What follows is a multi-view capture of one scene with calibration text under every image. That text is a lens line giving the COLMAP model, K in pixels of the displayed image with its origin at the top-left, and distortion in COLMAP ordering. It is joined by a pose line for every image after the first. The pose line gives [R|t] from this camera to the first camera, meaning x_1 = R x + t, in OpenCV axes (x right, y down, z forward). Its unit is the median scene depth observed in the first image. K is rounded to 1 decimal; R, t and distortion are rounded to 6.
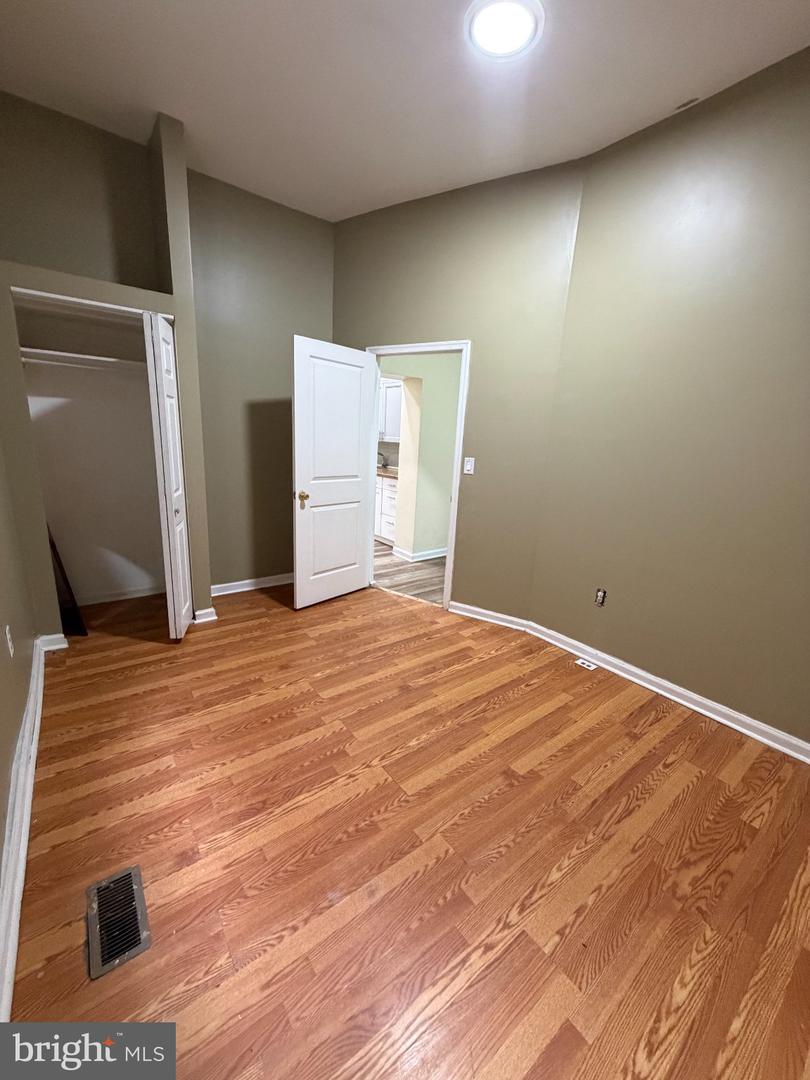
lens RADIAL K [[429.4, 0, 406.4], [0, 429.4, 538.6], [0, 0, 1]] dist [0.003991, -0.000503]
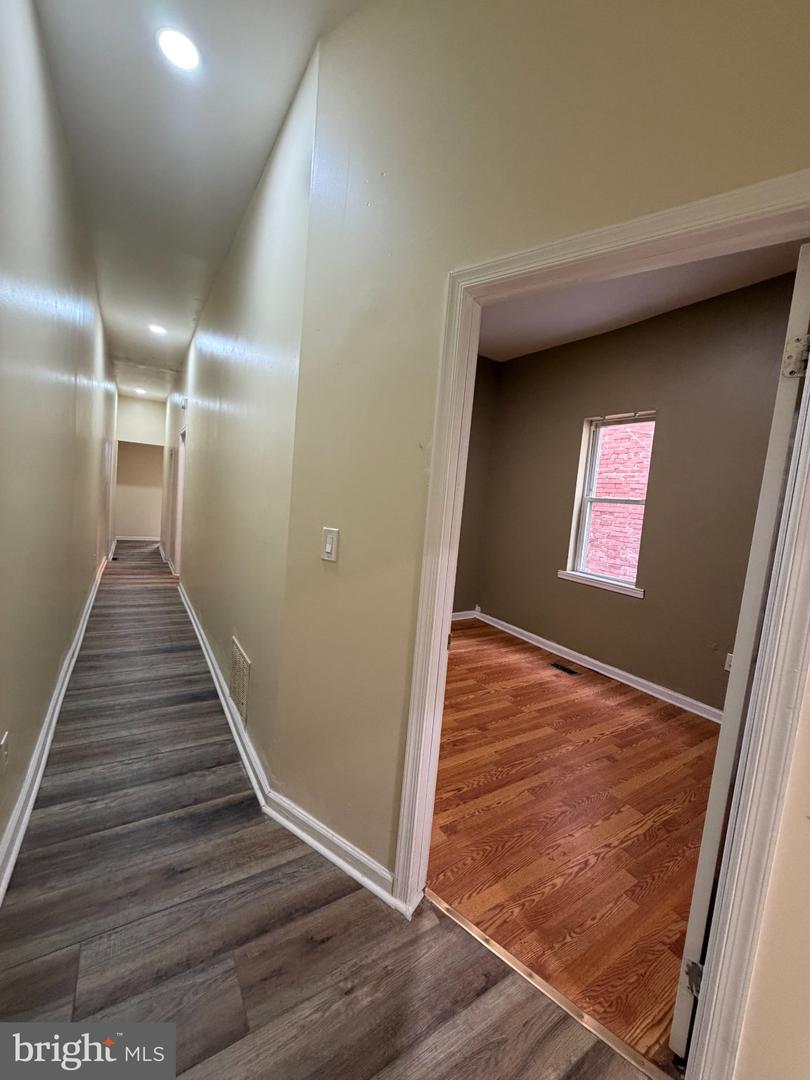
lens RADIAL K [[429.4, 0, 402.7], [0, 429.4, 539.6], [0, 0, 1]] dist [0.003991, -0.000503]
pose [[-0.985995, -0.145780, 0.081004, 0.208124], [-0.111214, 0.936693, 0.332020, -0.522955], [-0.124278, 0.318361, -0.939788, 2.202985]]
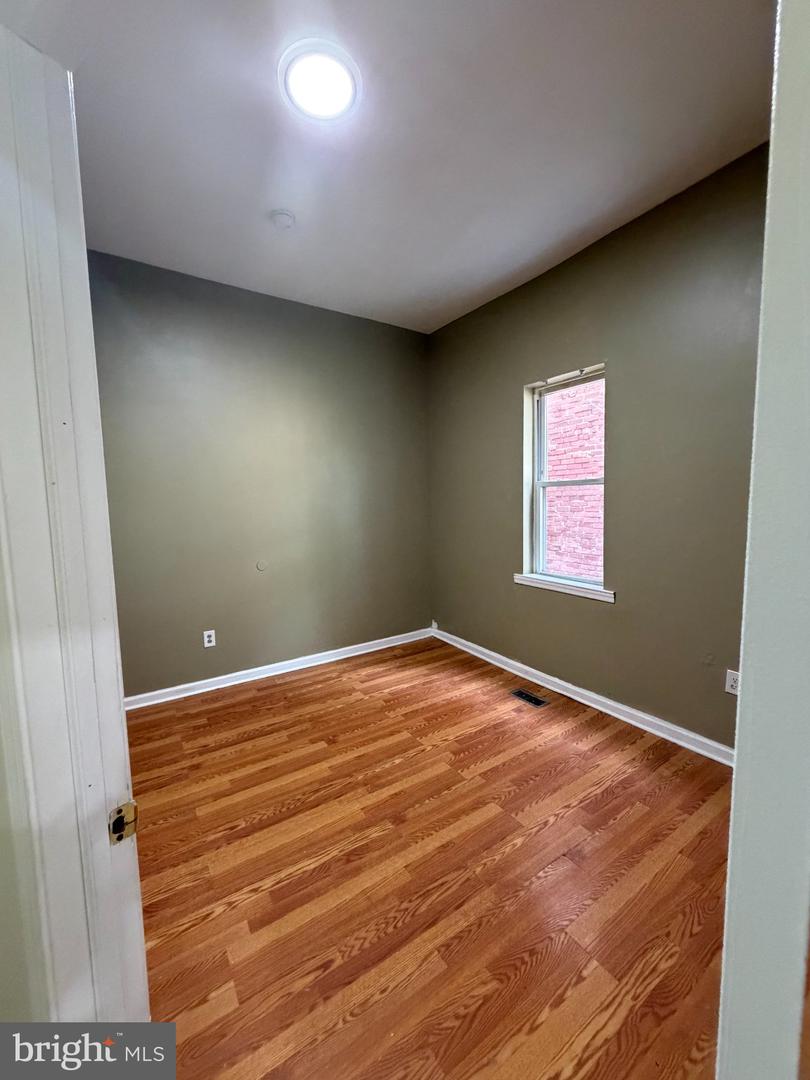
lens RADIAL K [[429.4, 0, 403.0], [0, 429.4, 539.9], [0, 0, 1]] dist [0.003991, -0.000503]
pose [[-0.996560, -0.041014, 0.072009, -0.055031], [-0.015415, 0.945518, 0.325203, -0.454830], [-0.081424, 0.322975, -0.942898, 1.817045]]
